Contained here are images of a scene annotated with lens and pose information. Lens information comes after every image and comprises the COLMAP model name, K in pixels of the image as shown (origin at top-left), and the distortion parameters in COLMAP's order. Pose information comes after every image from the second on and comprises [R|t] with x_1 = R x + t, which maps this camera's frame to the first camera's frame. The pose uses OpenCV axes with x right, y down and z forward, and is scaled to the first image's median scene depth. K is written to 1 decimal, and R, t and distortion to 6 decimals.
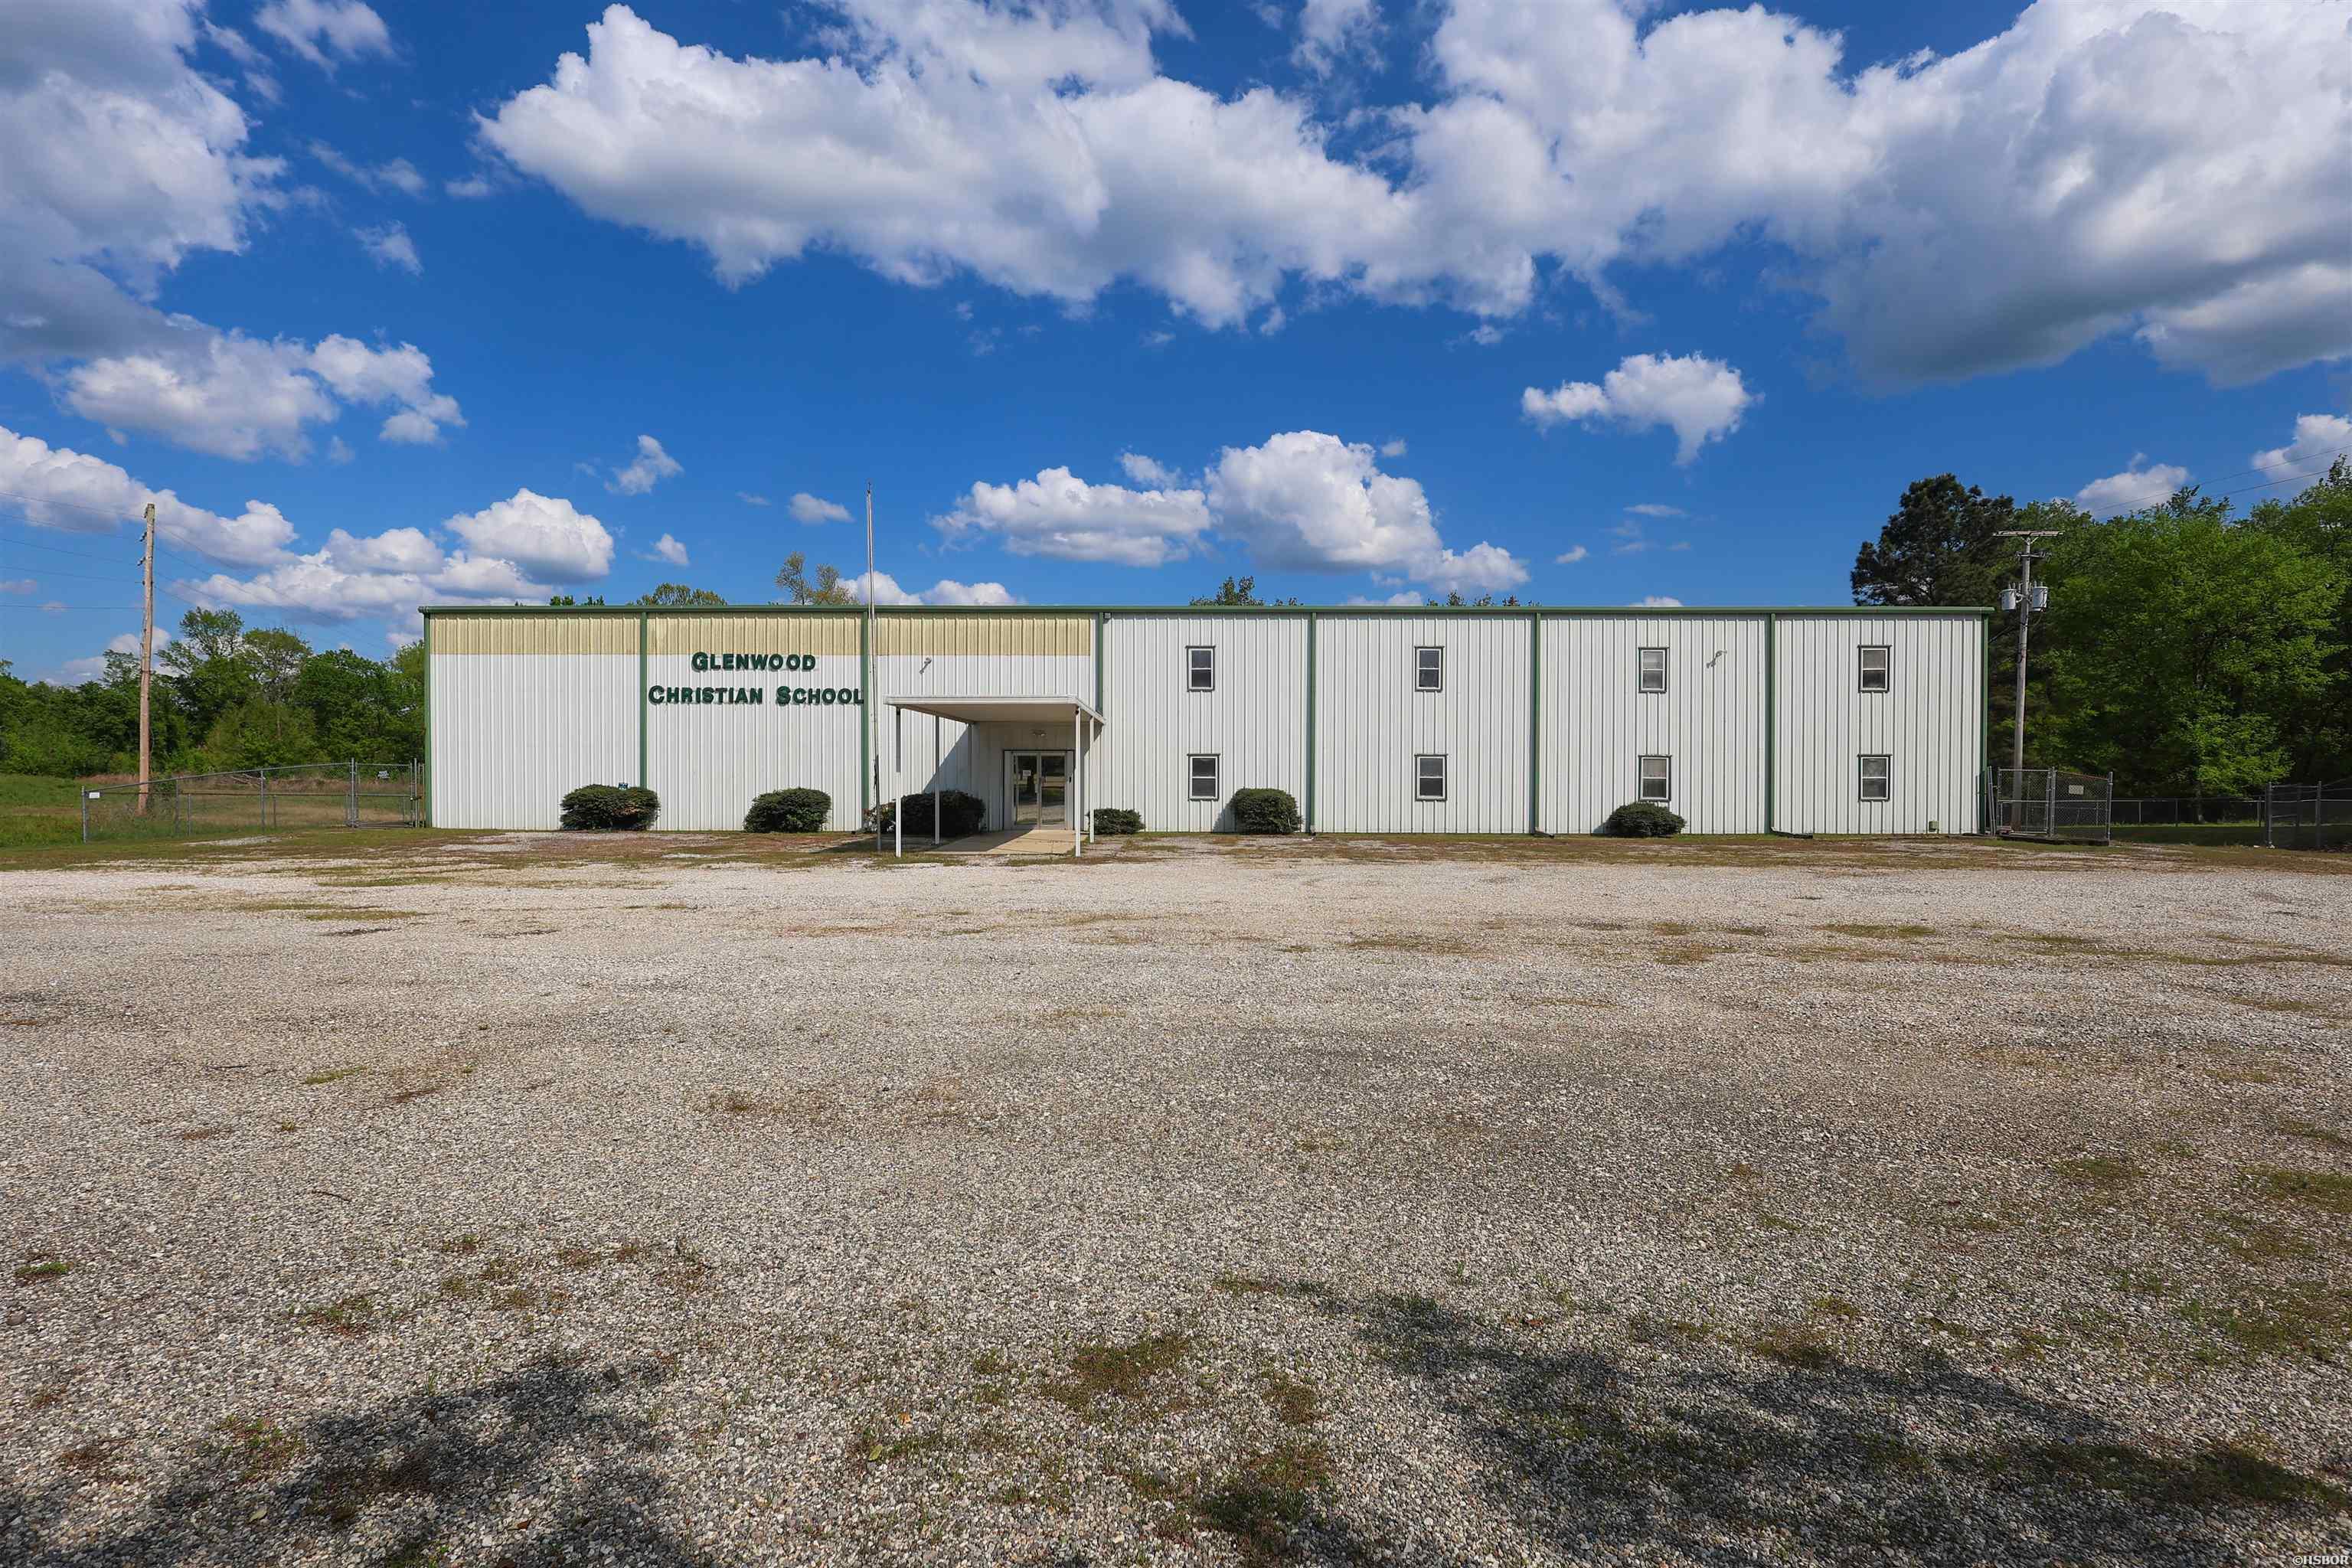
lens RADIAL K [[1093.1, 0, 1175.9], [0, 1093.1, 778.8], [0, 0, 1]] dist [0.000522, -0.000185]
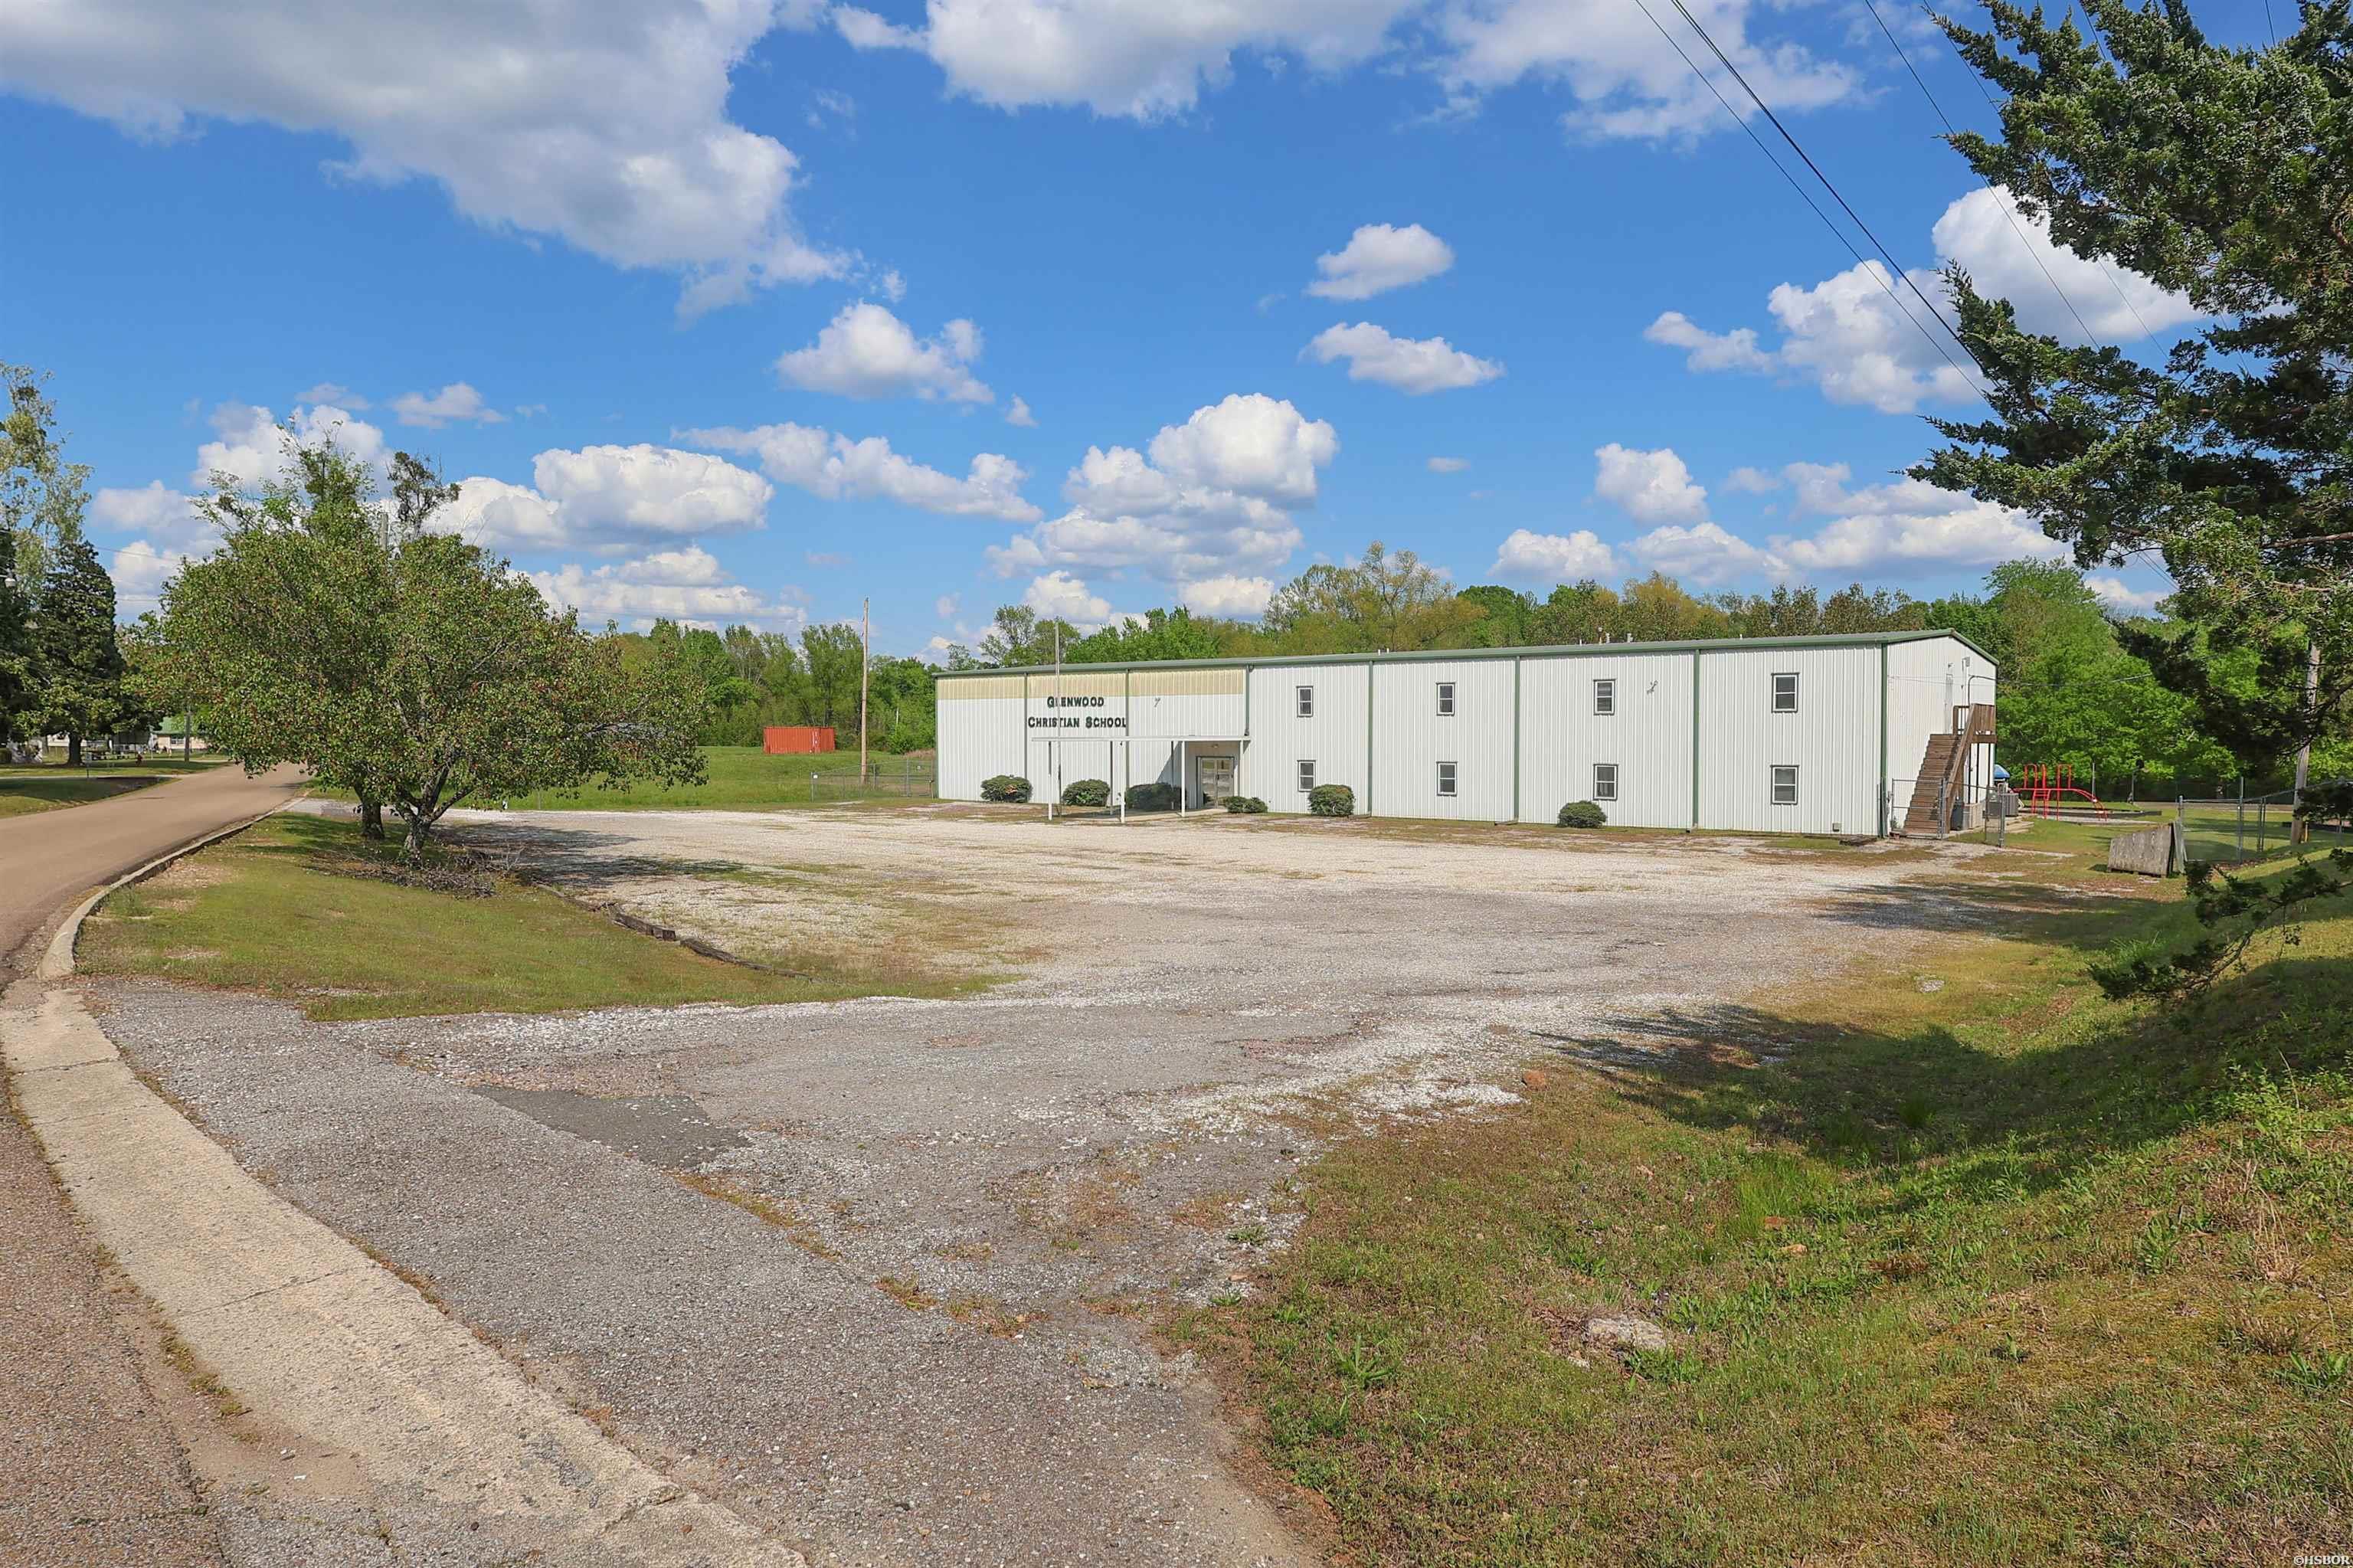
lens RADIAL K [[1093.6, 0, 1176.6], [0, 1093.6, 777.4], [0, 0, 1]] dist [0.000522, -0.000185]
pose [[0.843254, 0.014383, -0.537323, 0.654703], [-0.011725, 0.999896, 0.008363, -0.009894], [0.537388, -0.000752, 0.843335, -0.309155]]
